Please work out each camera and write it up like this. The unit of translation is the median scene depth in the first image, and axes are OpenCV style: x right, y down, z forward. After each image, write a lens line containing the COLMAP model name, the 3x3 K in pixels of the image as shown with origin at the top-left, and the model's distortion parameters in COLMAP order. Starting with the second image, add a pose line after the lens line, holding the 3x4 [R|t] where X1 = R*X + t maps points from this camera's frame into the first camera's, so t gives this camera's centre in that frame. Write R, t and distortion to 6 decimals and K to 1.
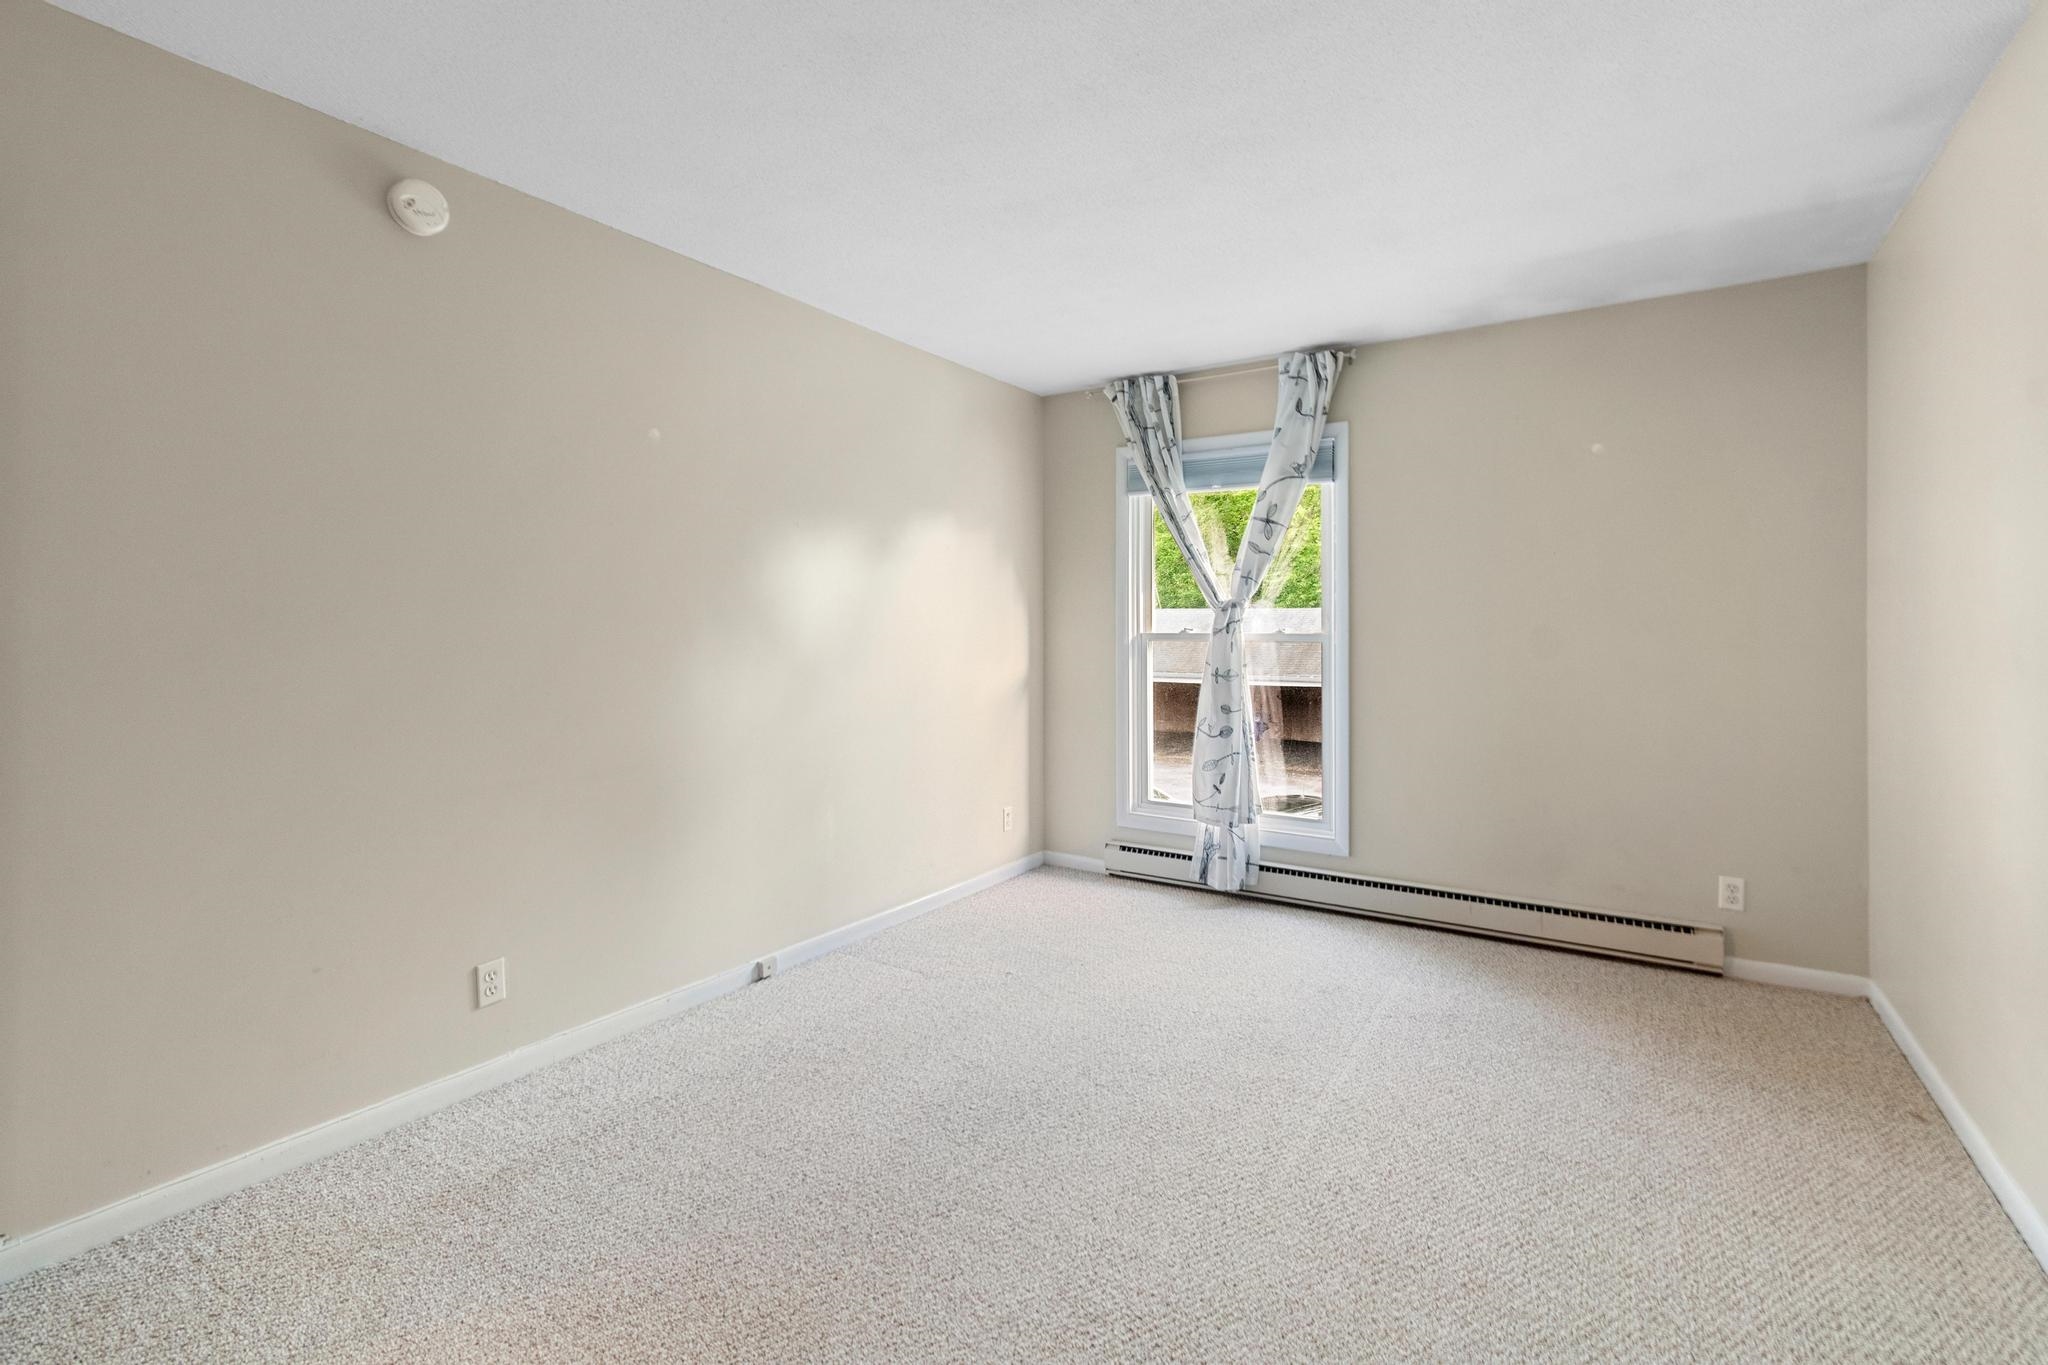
lens RADIAL K [[921.0, 0, 1038.0], [0, 921.0, 639.4], [0, 0, 1]] dist [0.004093, -0.001459]
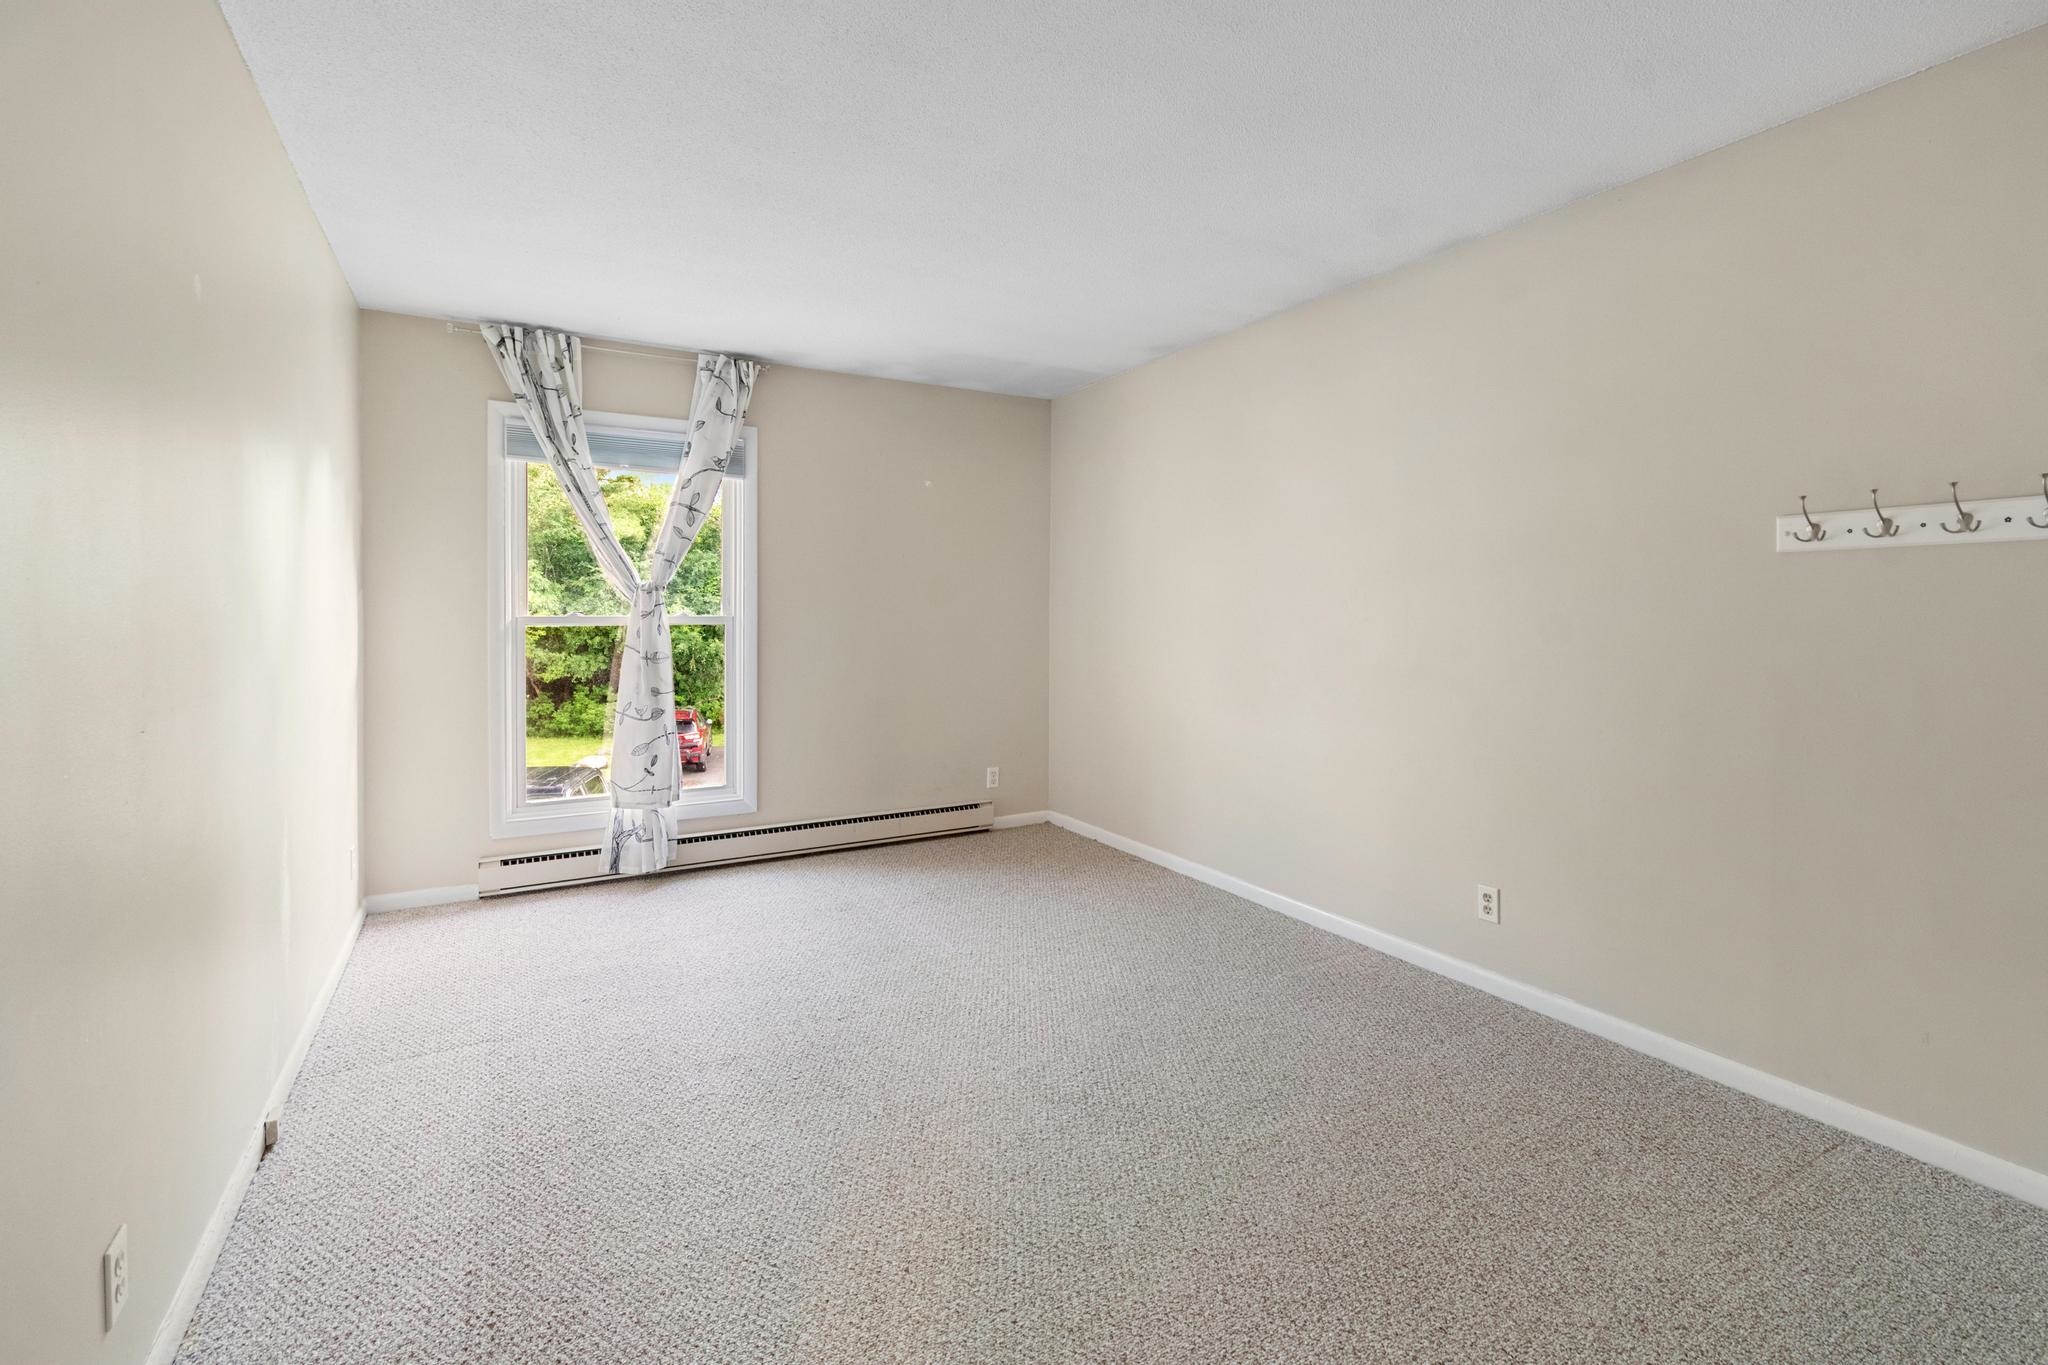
lens RADIAL K [[921.0, 0, 1038.0], [0, 921.0, 639.4], [0, 0, 1]] dist [0.004093, -0.001459]
pose [[0.455928, -0.029189, 0.889538, -0.491003], [0.010004, 0.999567, 0.027672, -0.004208], [-0.889960, -0.003717, 0.456023, 0.167676]]
